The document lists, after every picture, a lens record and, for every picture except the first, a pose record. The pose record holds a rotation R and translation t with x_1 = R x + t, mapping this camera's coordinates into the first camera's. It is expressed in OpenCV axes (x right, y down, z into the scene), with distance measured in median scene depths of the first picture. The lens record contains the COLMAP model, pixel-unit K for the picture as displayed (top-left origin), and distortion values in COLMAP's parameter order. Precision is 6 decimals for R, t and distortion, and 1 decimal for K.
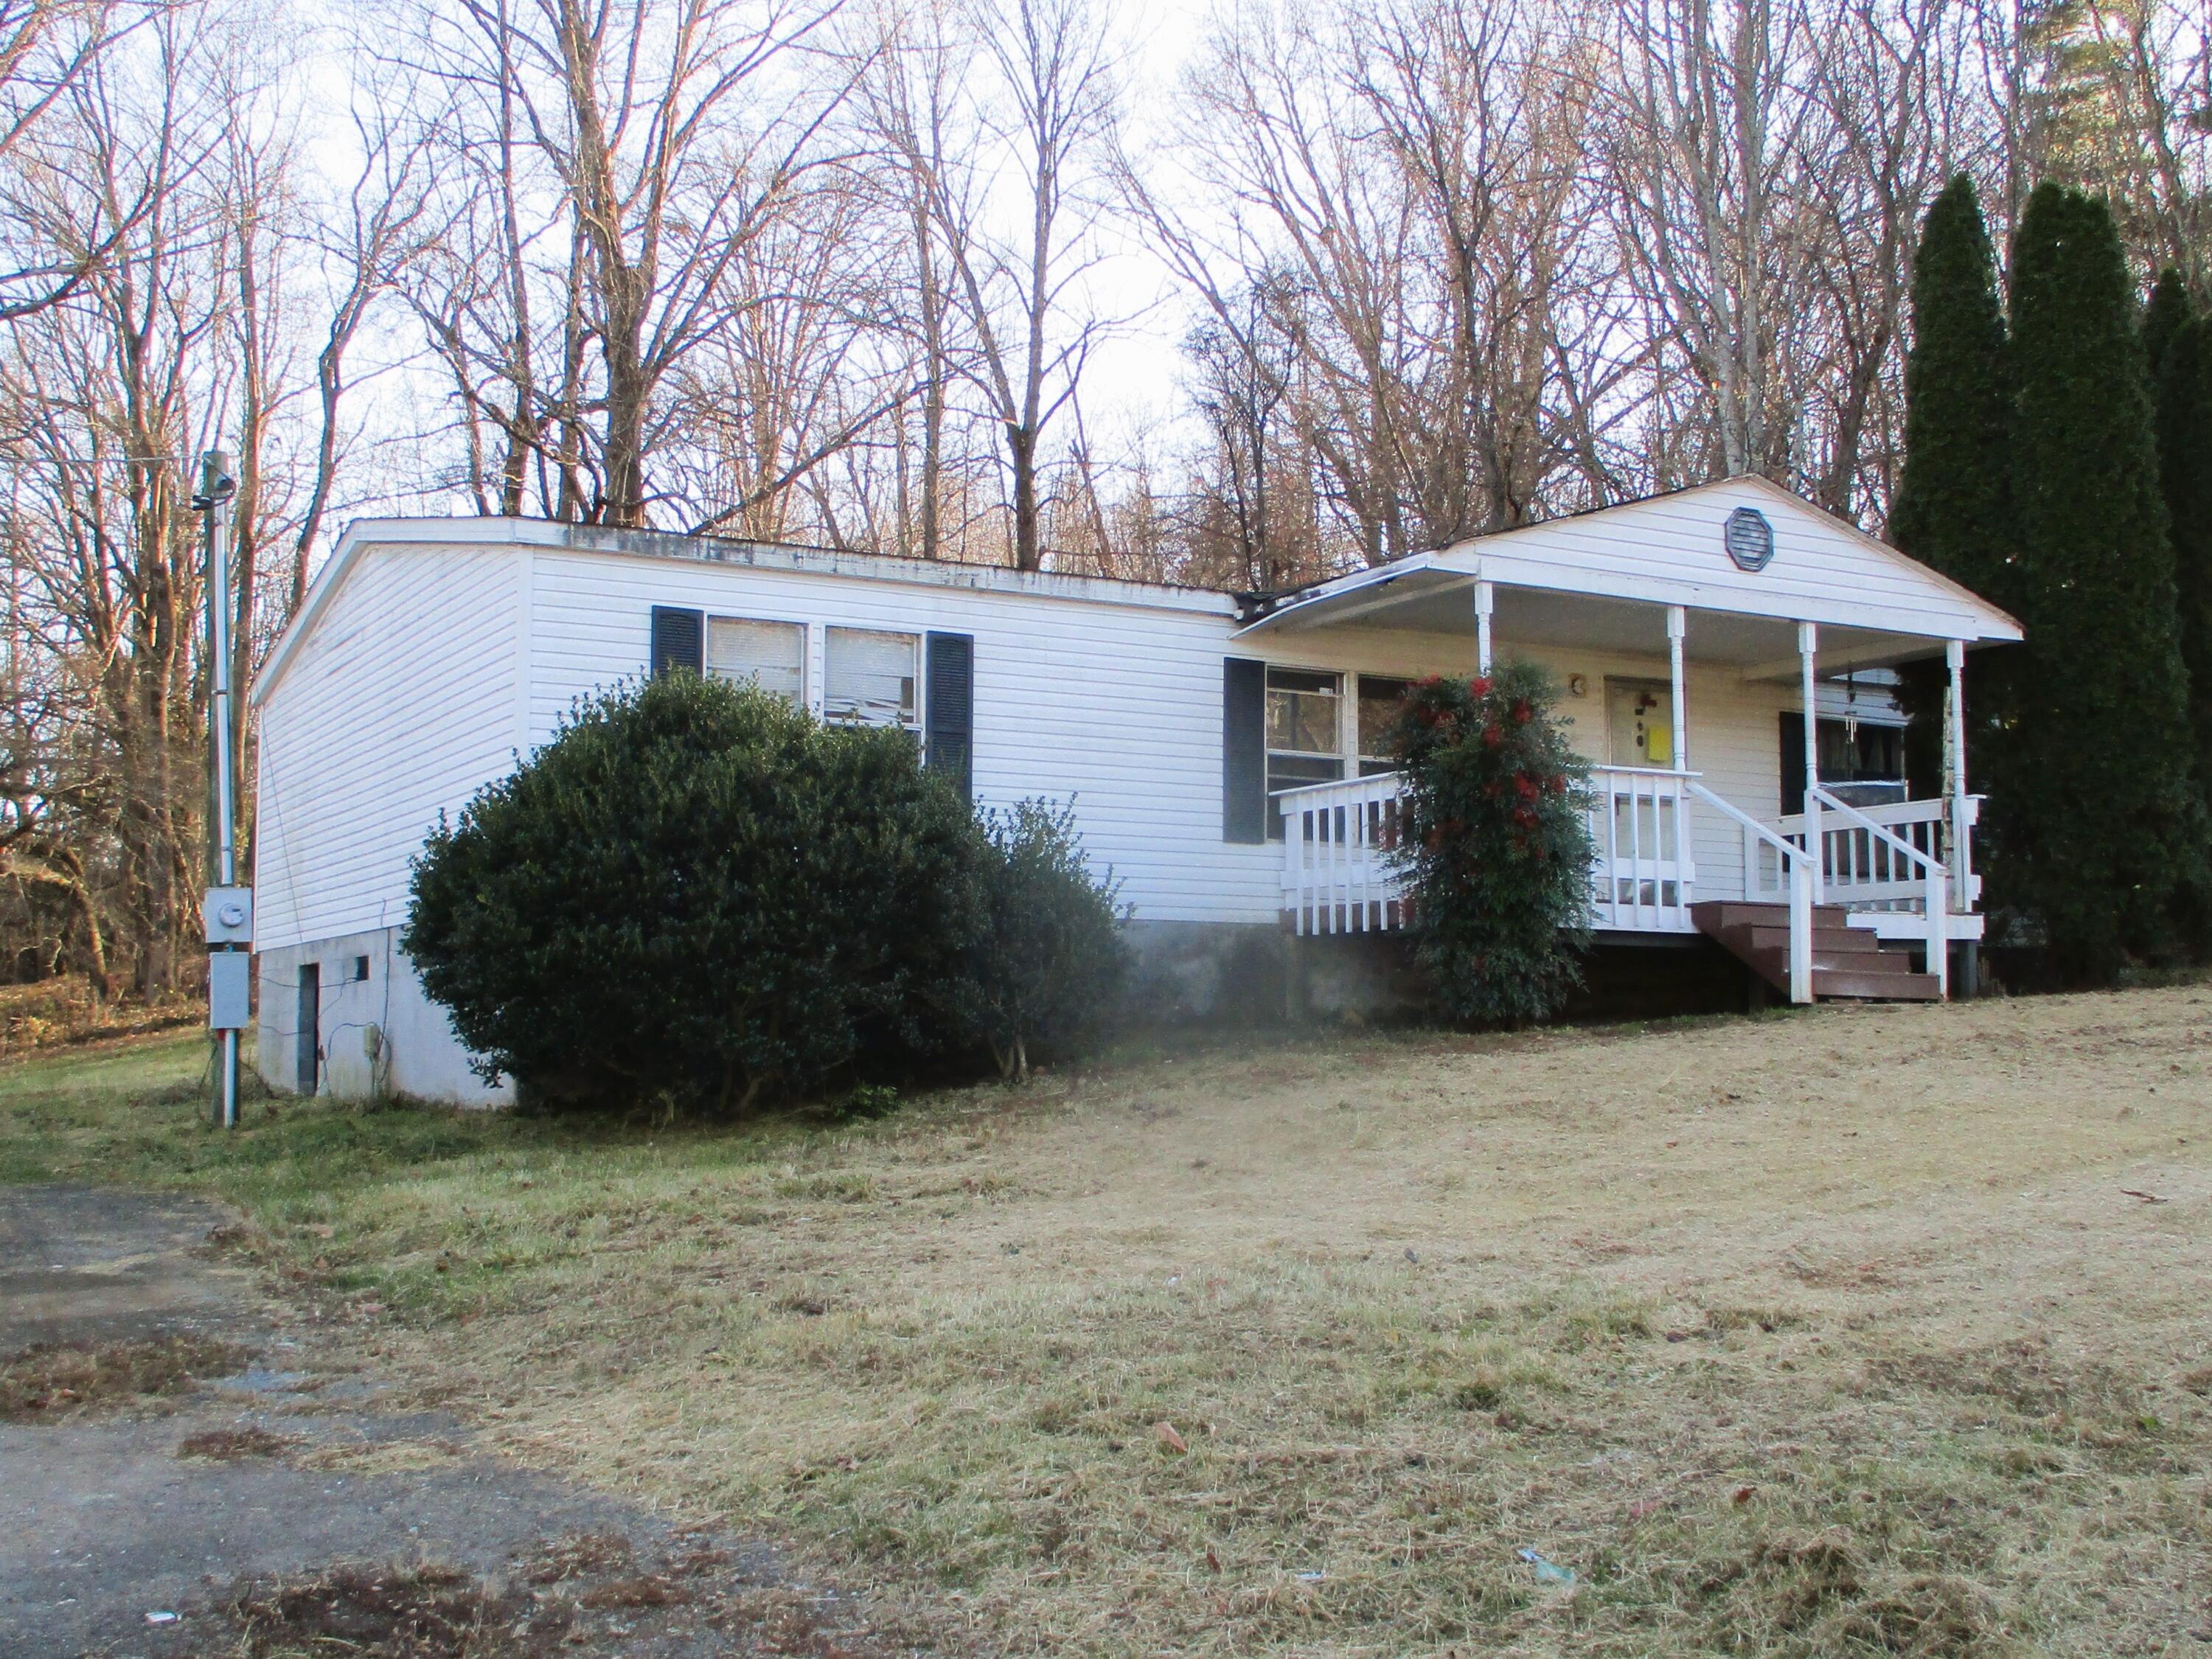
lens RADIAL K [[2414.0, 0, 1093.2], [0, 2414.0, 855.9], [0, 0, 1]] dist [-0.017534, -0.007933]
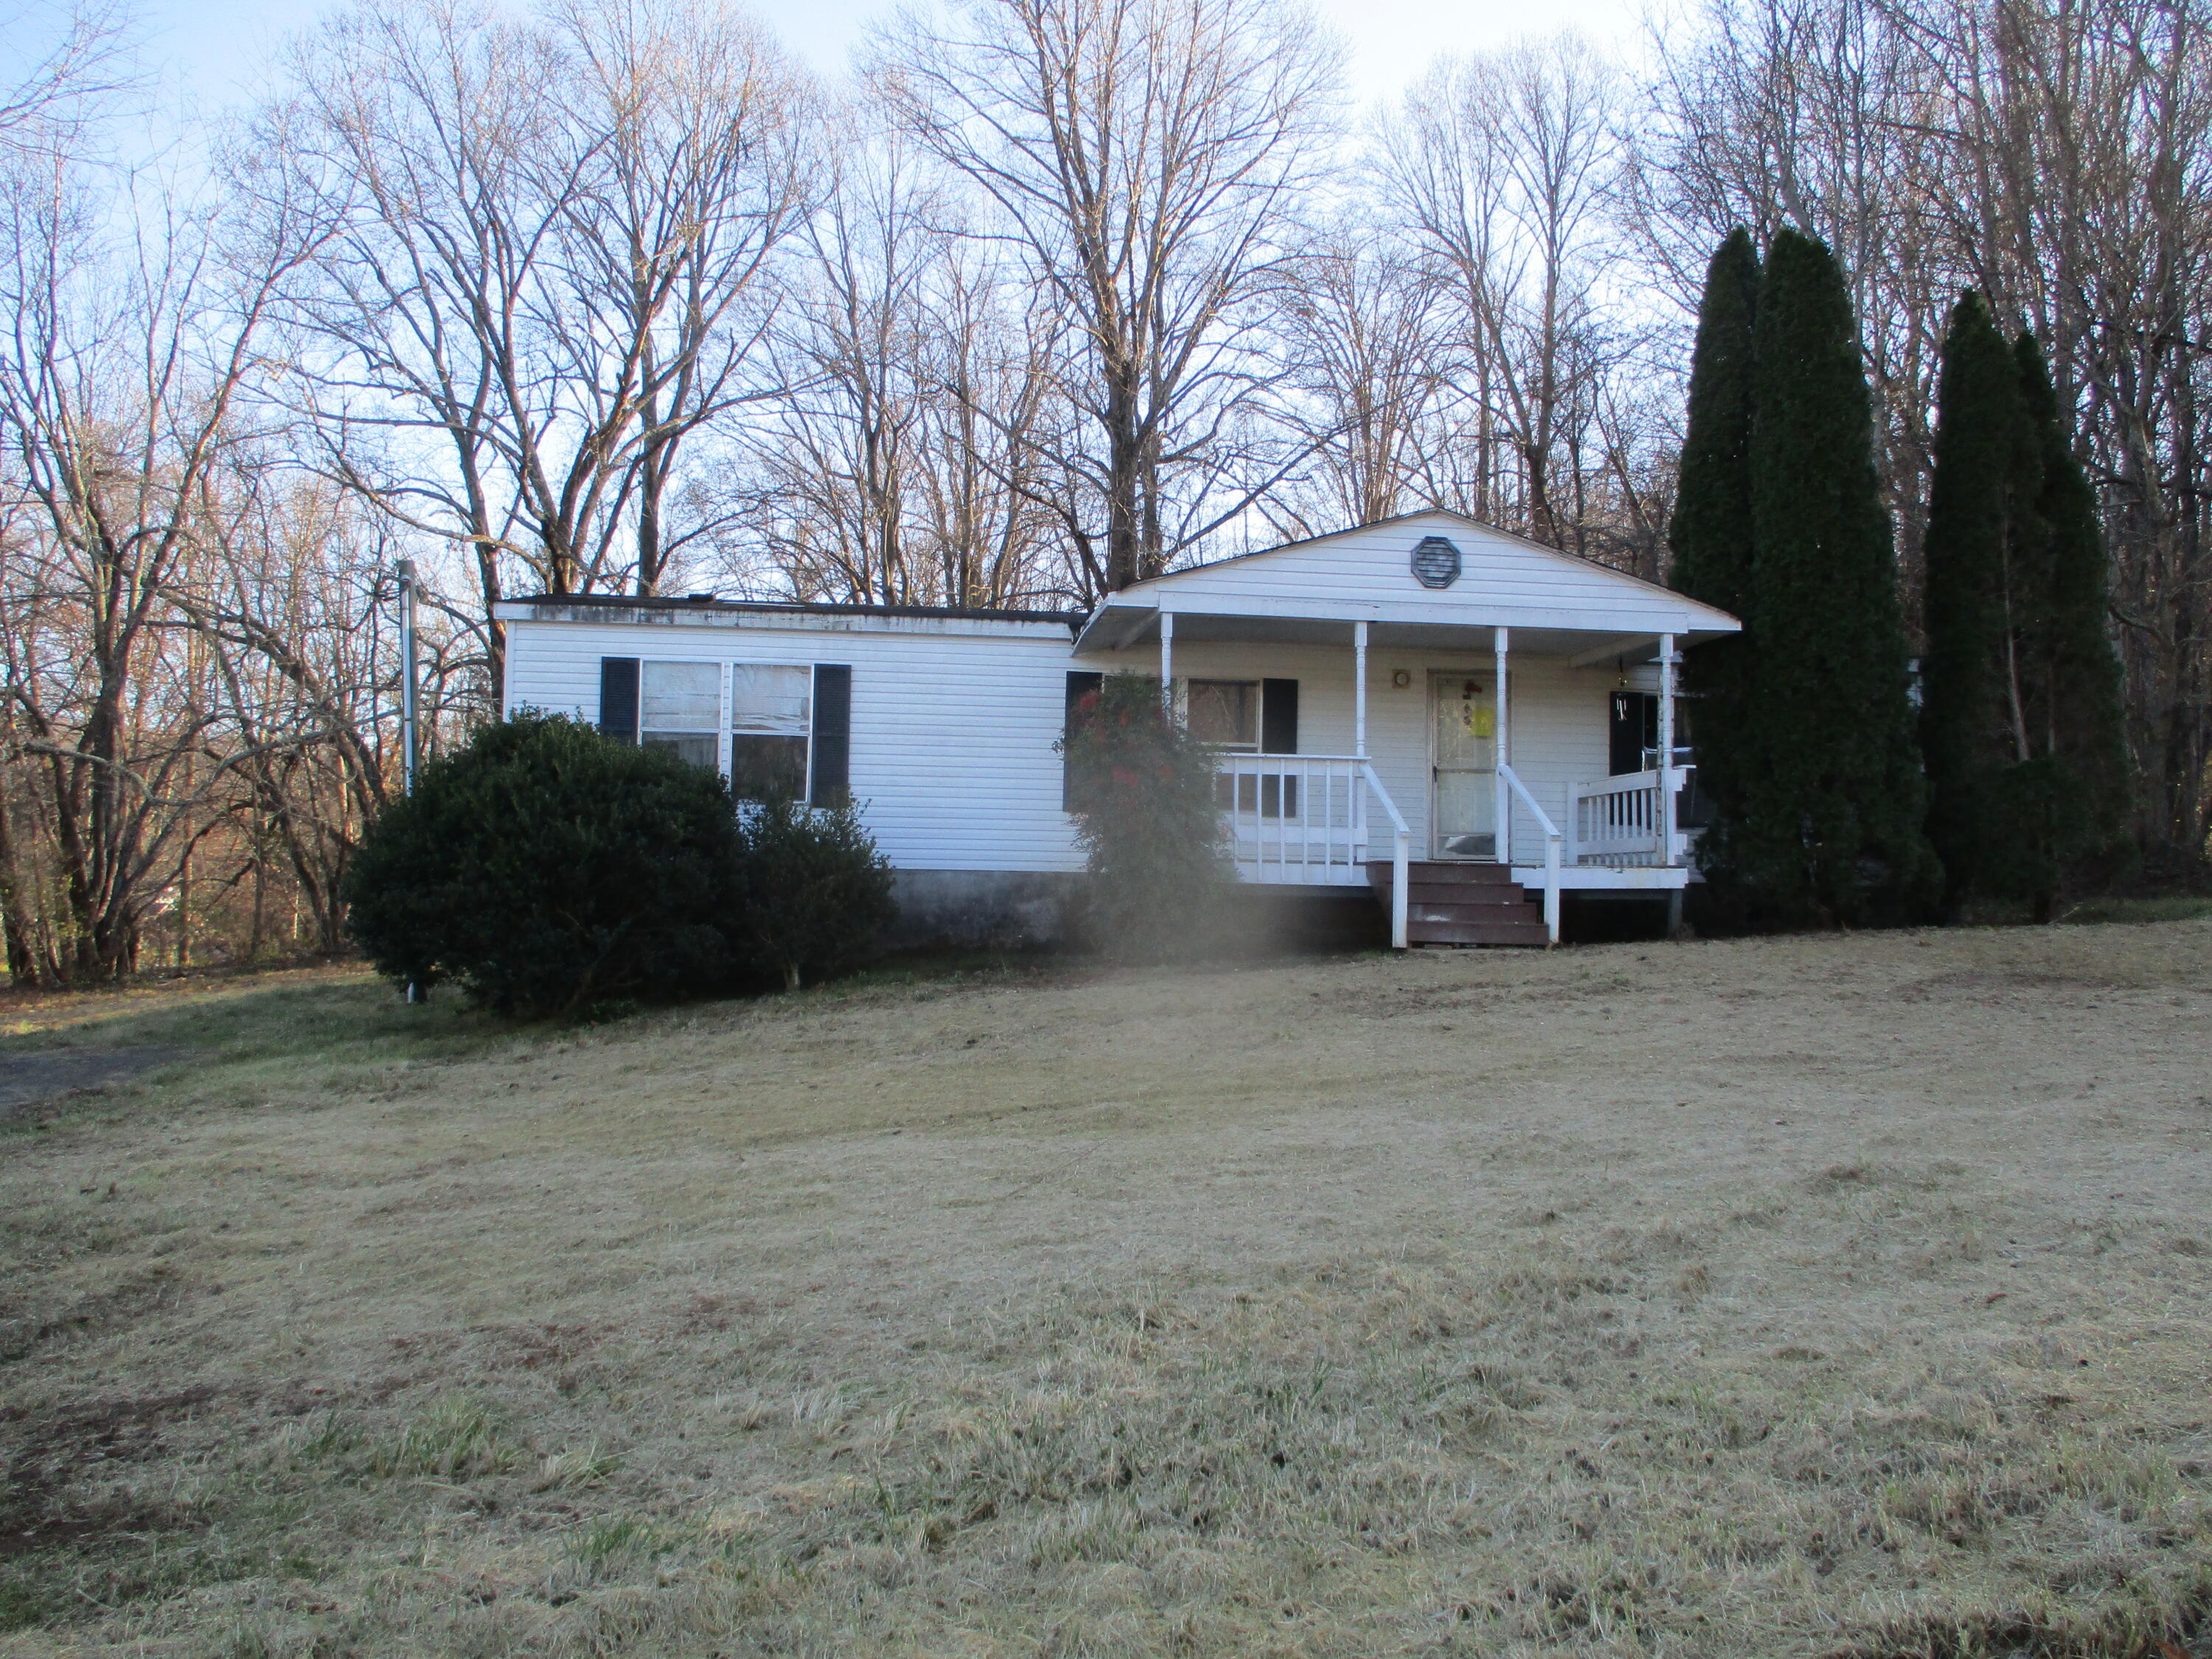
lens RADIAL K [[1808.3, 0, 1106.6], [0, 1808.3, 825.8], [0, 0, 1]] dist [-0.015231, -0.002642]
pose [[0.936366, -0.002948, -0.351014, 0.428015], [0.013906, 0.999491, 0.028699, -0.026071], [0.350751, -0.031754, 0.935930, 0.079649]]
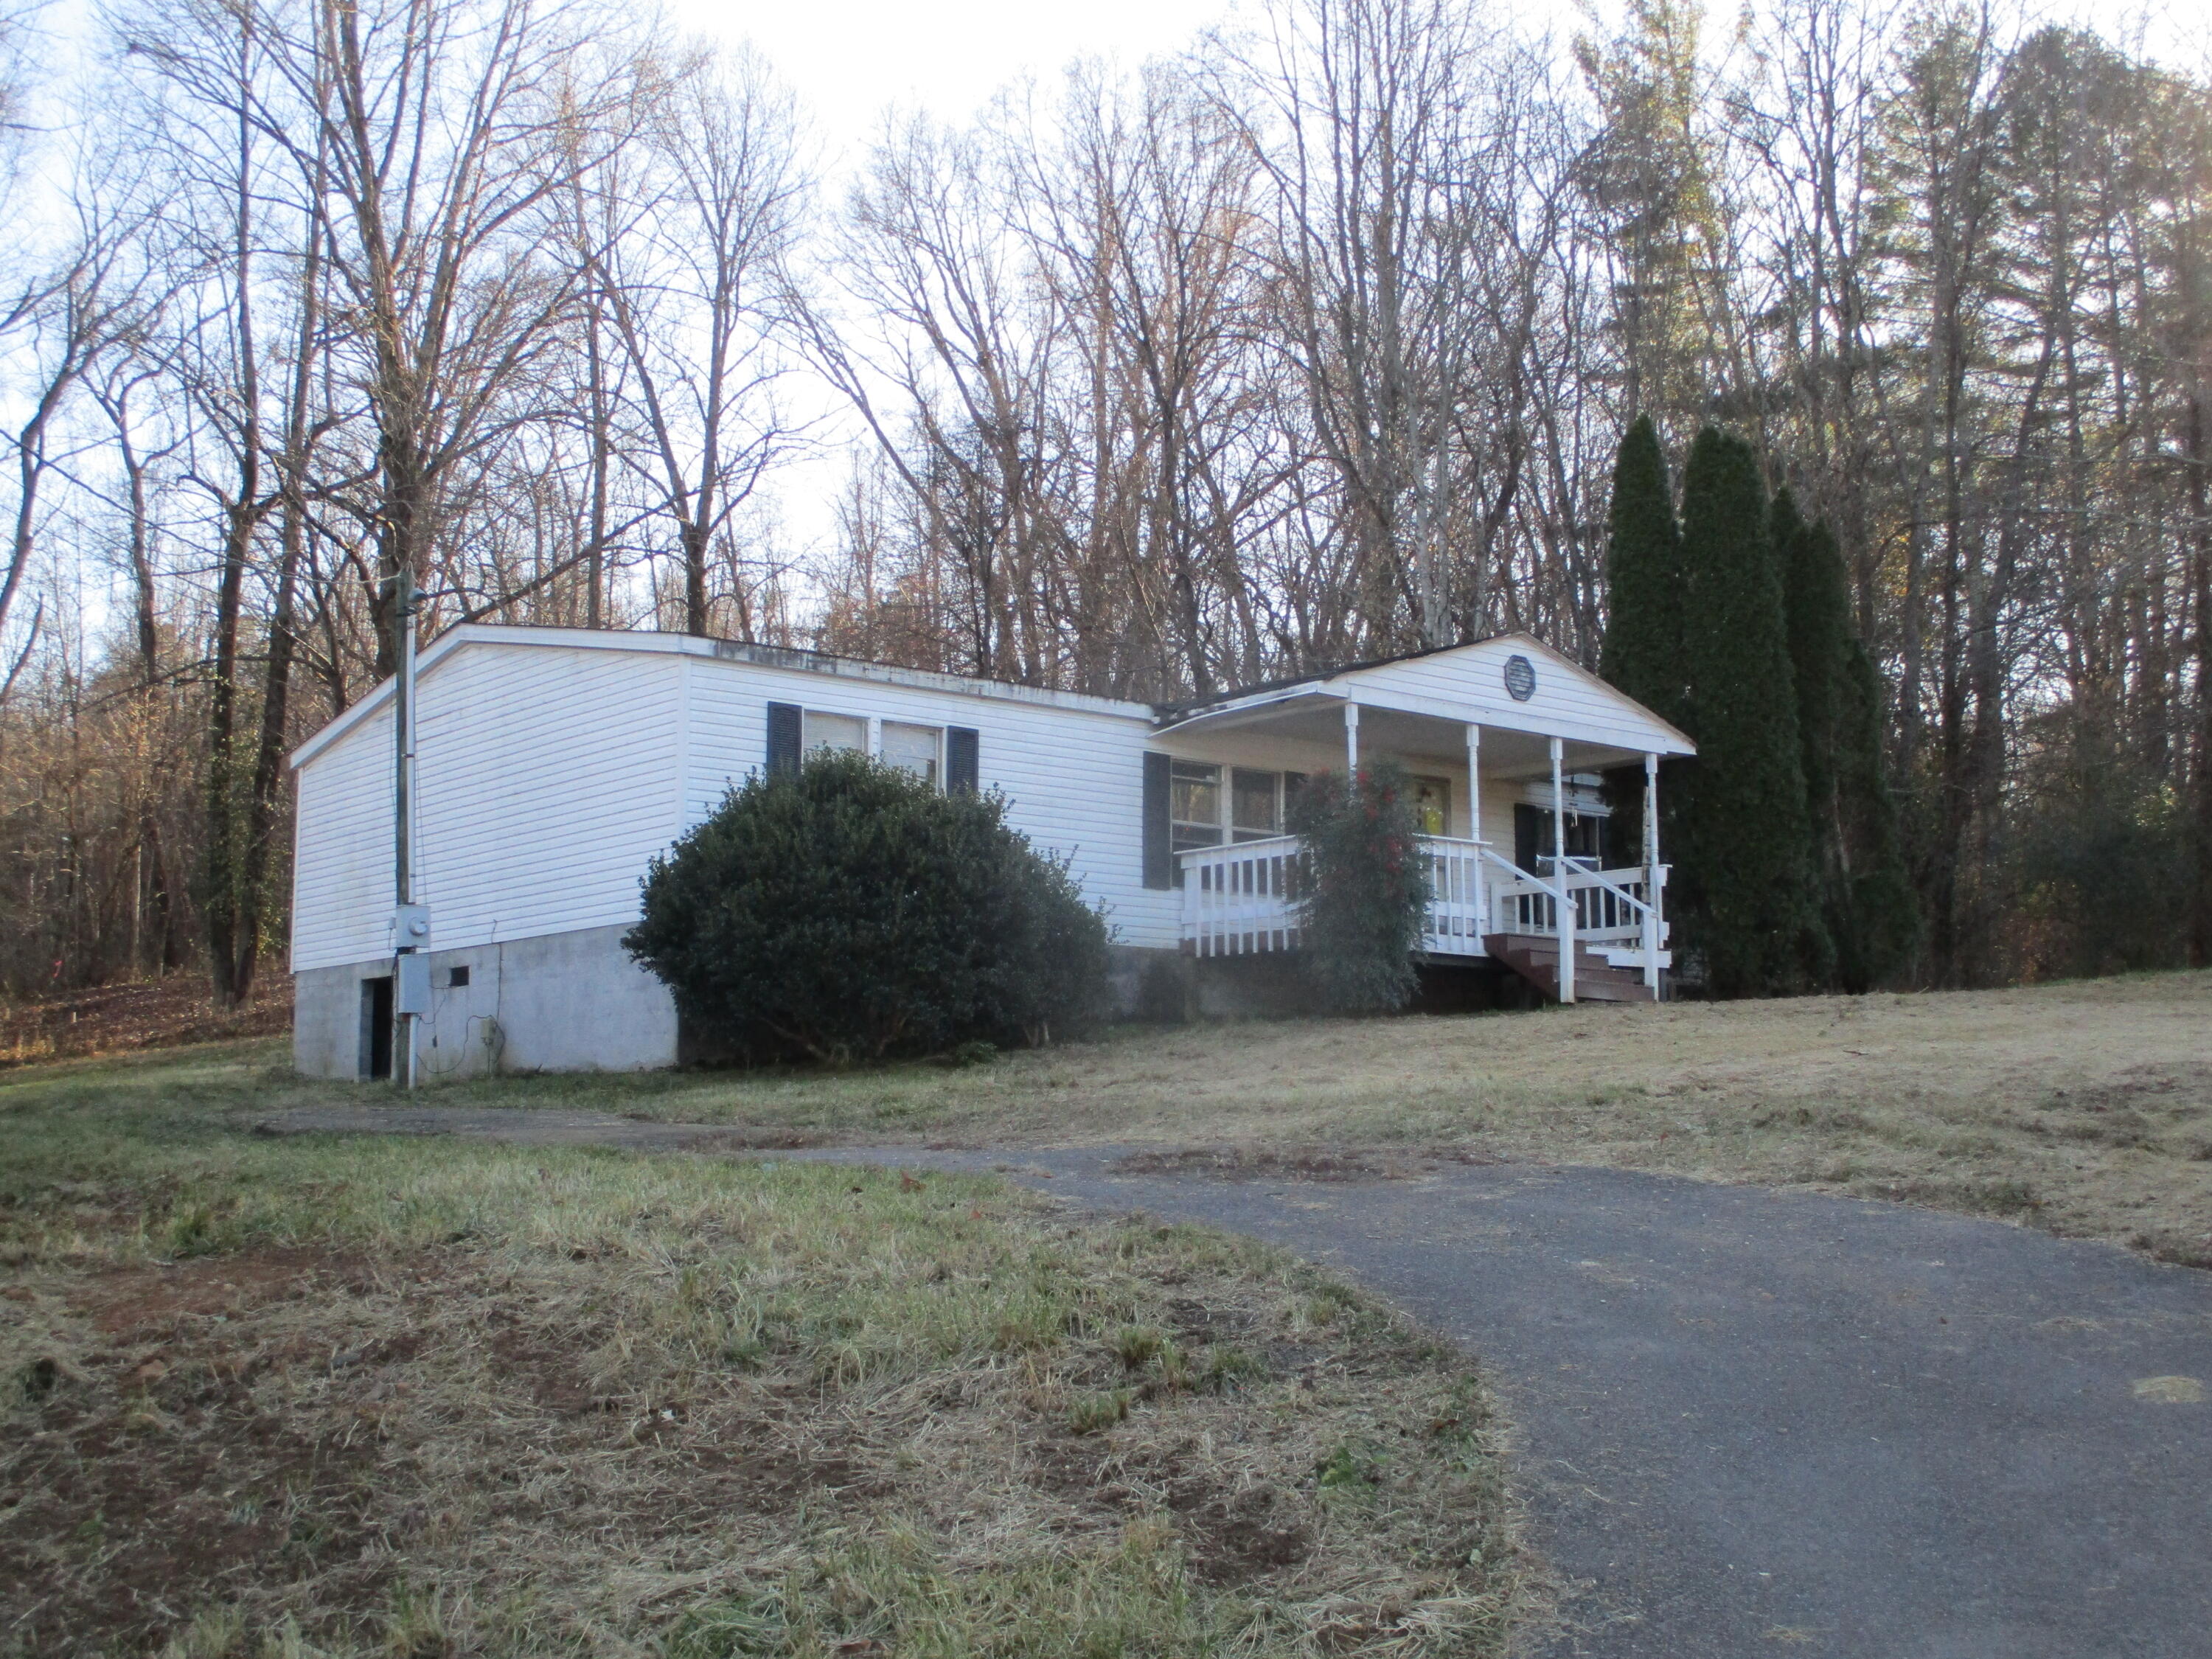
lens RADIAL K [[2463.4, 0, 1106.0], [0, 2463.4, 829.5], [0, 0, 1]] dist [-0.000241, 0.002245]
pose [[0.982613, 0.022202, 0.184335, -0.222775], [-0.012748, 0.998549, -0.052316, 0.034320], [-0.185229, 0.049057, 0.981470, -0.352484]]
